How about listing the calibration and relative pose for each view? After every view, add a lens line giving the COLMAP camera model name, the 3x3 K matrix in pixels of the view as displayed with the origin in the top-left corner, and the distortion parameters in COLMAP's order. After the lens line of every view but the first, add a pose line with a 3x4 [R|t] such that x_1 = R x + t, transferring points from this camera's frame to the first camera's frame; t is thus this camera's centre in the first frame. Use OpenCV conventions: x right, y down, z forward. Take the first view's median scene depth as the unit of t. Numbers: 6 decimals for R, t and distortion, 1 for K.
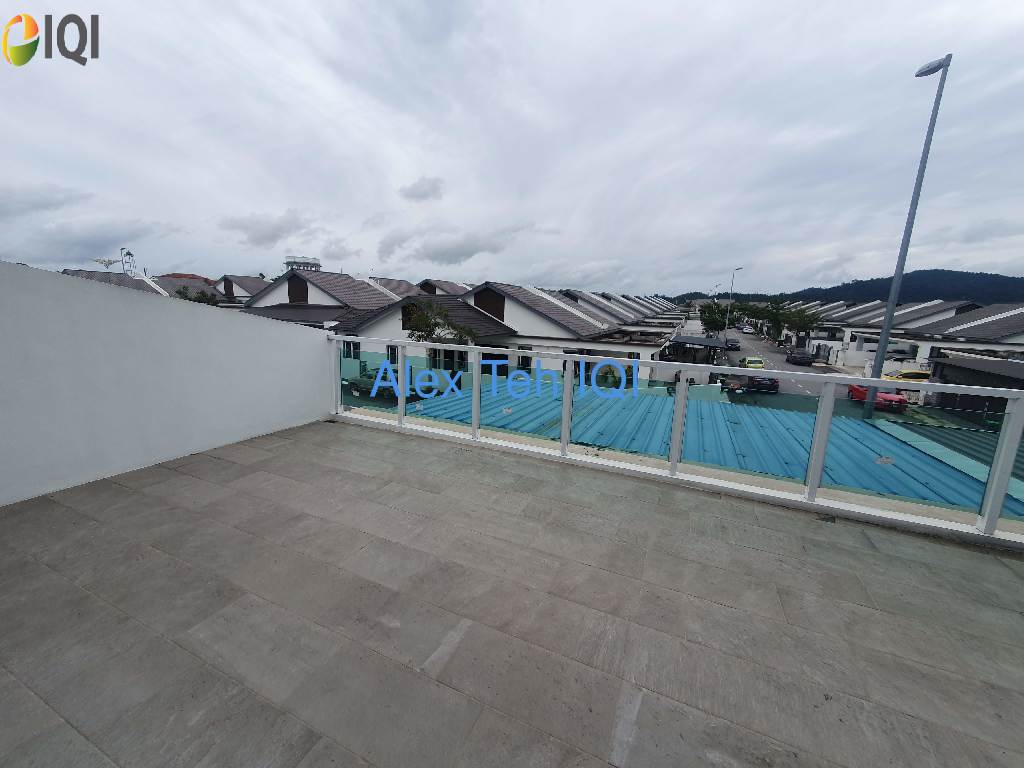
lens RADIAL K [[404.7, 0, 508.9], [0, 404.7, 381.9], [0, 0, 1]] dist [0.002695, 0.000173]
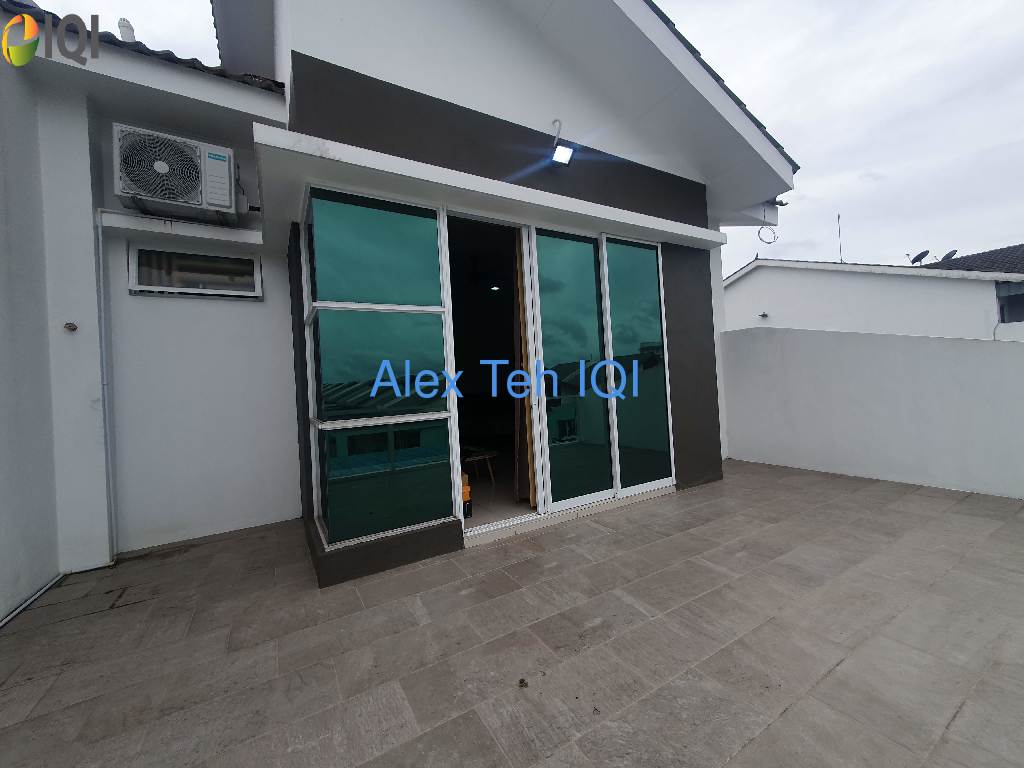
lens RADIAL K [[404.7, 0, 508.9], [0, 404.7, 381.9], [0, 0, 1]] dist [0.002695, 0.000173]
pose [[-0.581002, -0.007104, -0.813871, 1.291936], [-0.115565, 0.990551, 0.073853, -0.051557], [0.805656, 0.136963, -0.576333, 0.968148]]
